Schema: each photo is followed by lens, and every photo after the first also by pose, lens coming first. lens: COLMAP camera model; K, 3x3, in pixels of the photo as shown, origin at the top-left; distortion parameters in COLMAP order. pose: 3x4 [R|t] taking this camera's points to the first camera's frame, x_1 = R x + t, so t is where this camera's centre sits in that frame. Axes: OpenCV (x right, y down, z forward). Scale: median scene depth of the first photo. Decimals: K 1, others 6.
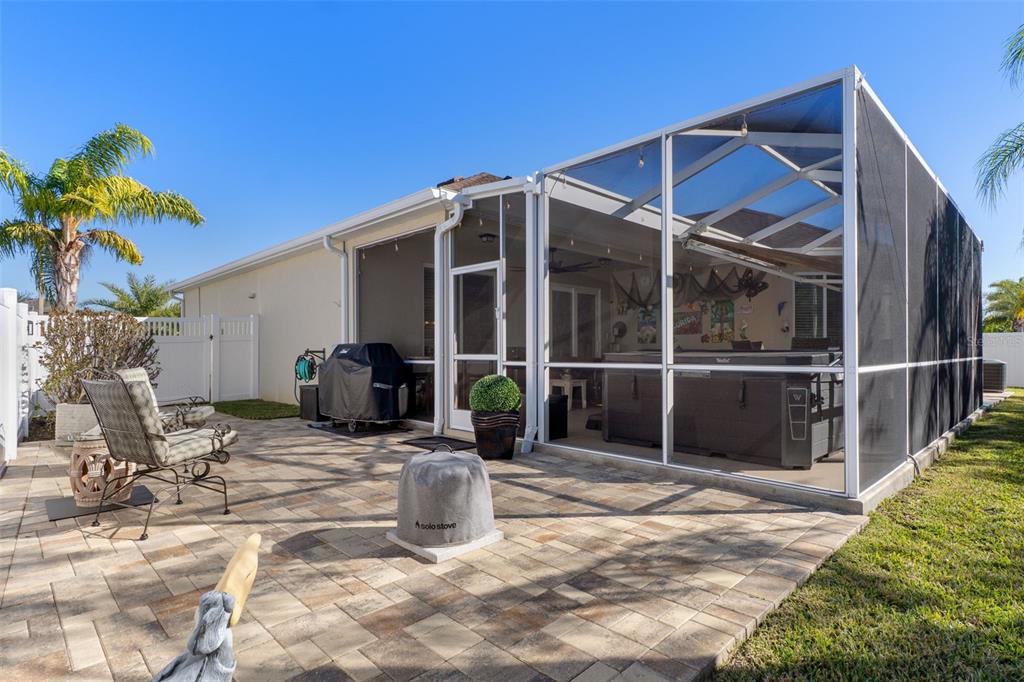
lens RADIAL K [[535.5, 0, 512.0], [0, 535.5, 341.0], [0, 0, 1]] dist [0.003238, 0.000465]
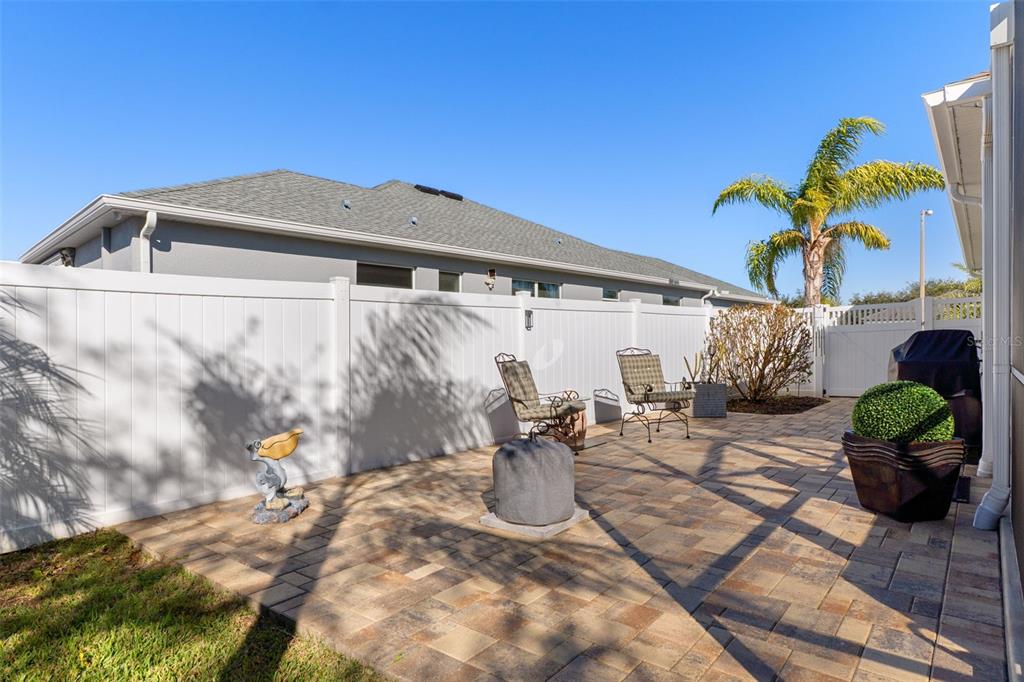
lens RADIAL K [[578.0, 0, 512.0], [0, 578.0, 341.0], [0, 0, 1]] dist [-0.002833, -0.000645]
pose [[0.122231, 0.004181, -0.992493, 0.750939], [0.022155, 0.999730, 0.006940, -0.000458], [0.992254, -0.022837, 0.122106, 0.602915]]
